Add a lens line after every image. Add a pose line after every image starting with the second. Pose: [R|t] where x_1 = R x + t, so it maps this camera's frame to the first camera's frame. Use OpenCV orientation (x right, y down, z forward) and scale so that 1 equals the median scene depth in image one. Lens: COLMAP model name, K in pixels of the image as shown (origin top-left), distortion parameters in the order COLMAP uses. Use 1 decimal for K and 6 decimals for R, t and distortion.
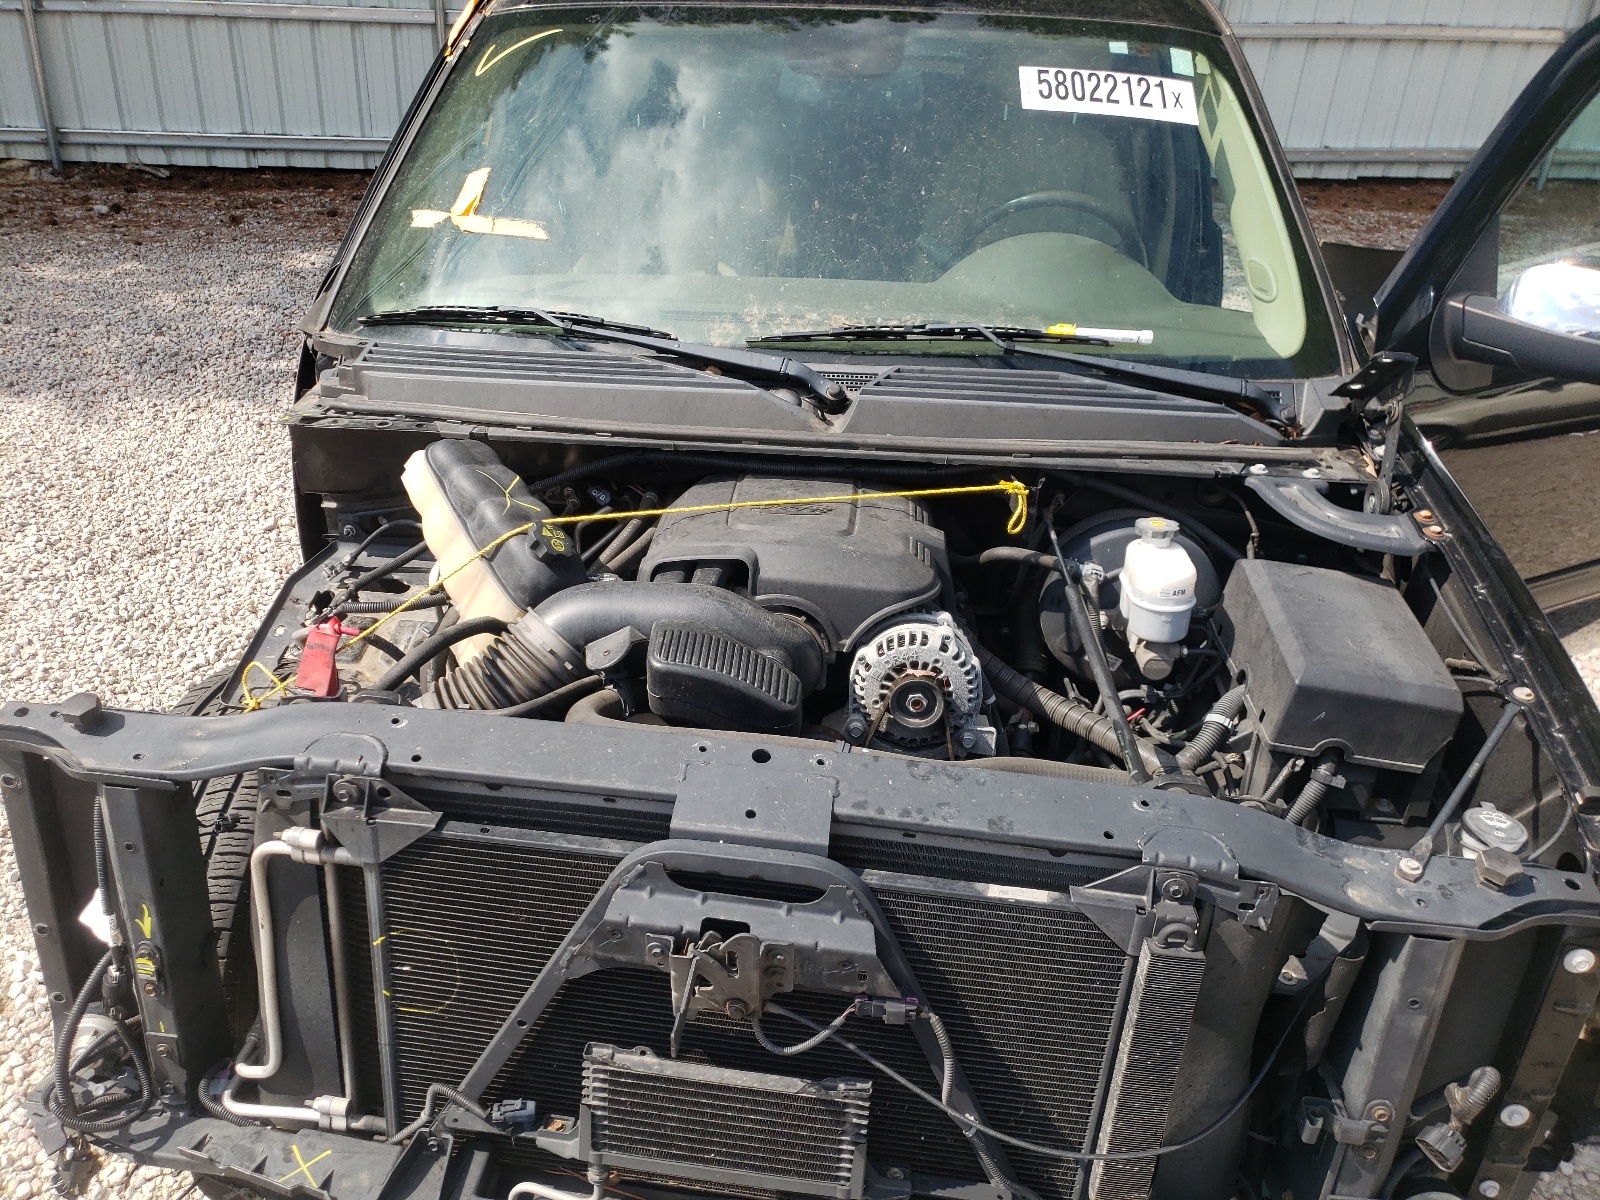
lens RADIAL K [[1244.1, 0, 800.0], [0, 1244.1, 600.0], [0, 0, 1]] dist [0.003954, 0.001670]
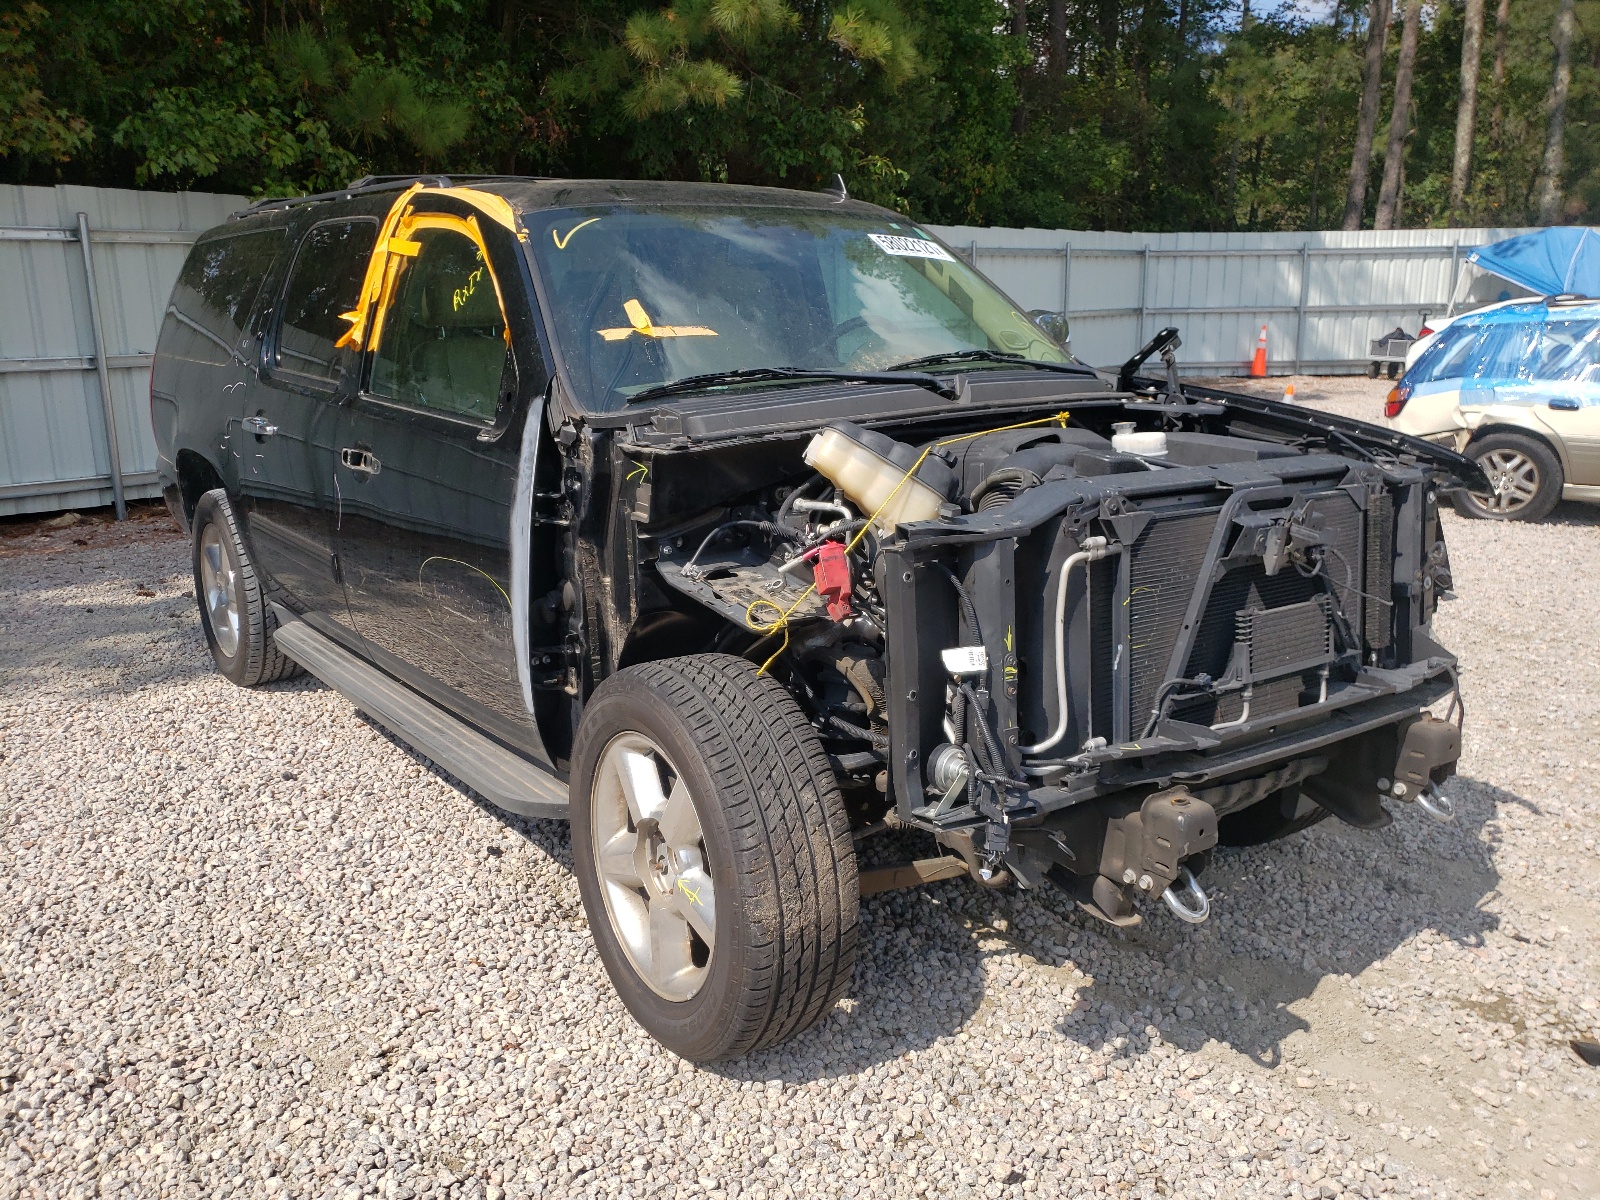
lens RADIAL K [[1244.1, 0, 800.0], [0, 1244.1, 600.0], [0, 0, 1]] dist [0.003954, 0.001670]
pose [[0.750025, -0.194081, 0.632293, -1.271081], [0.349038, 0.928169, -0.129129, 0.241604], [-0.561813, 0.317545, 0.763892, -0.050156]]
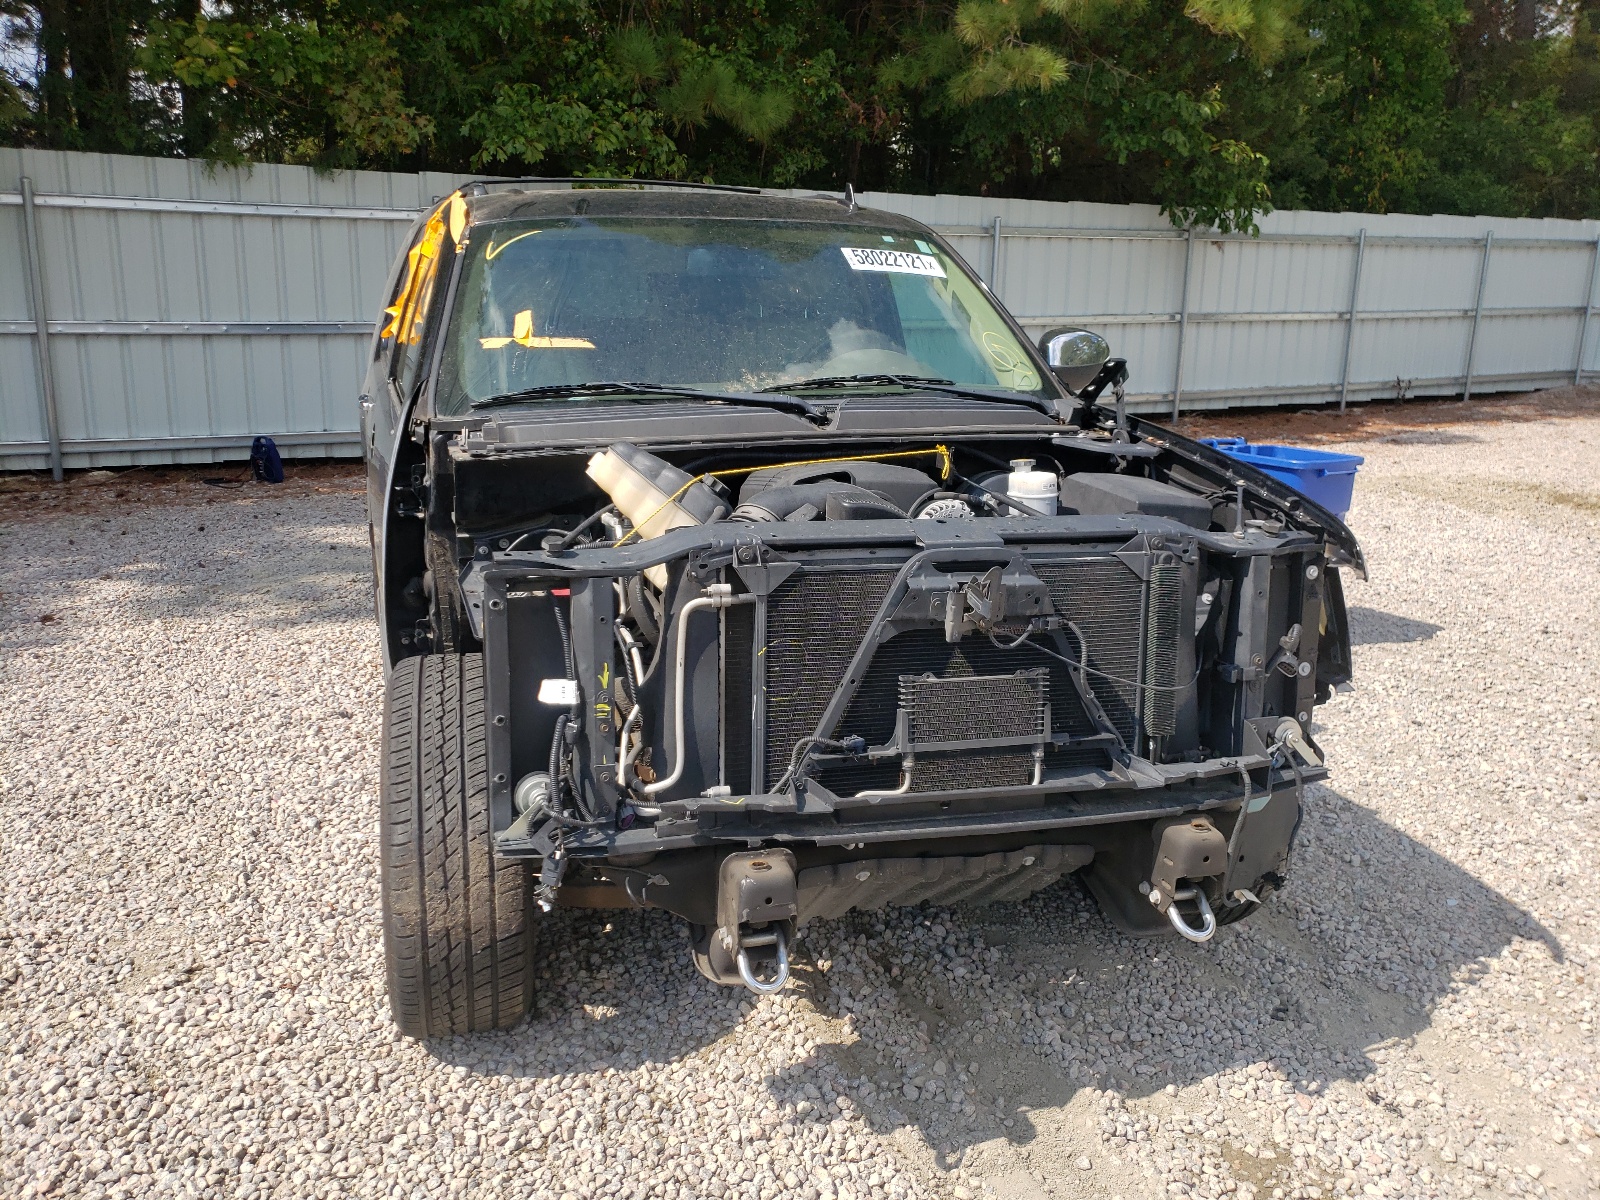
lens RADIAL K [[1258.8, 0, 799.3], [0, 1258.8, 562.9], [0, 0, 1]] dist [0.008564, -0.002161]
pose [[0.918857, -0.102407, 0.381070, -0.665126], [0.199326, 0.953924, -0.224272, 0.395132], [-0.340545, 0.282032, 0.896932, -0.418292]]
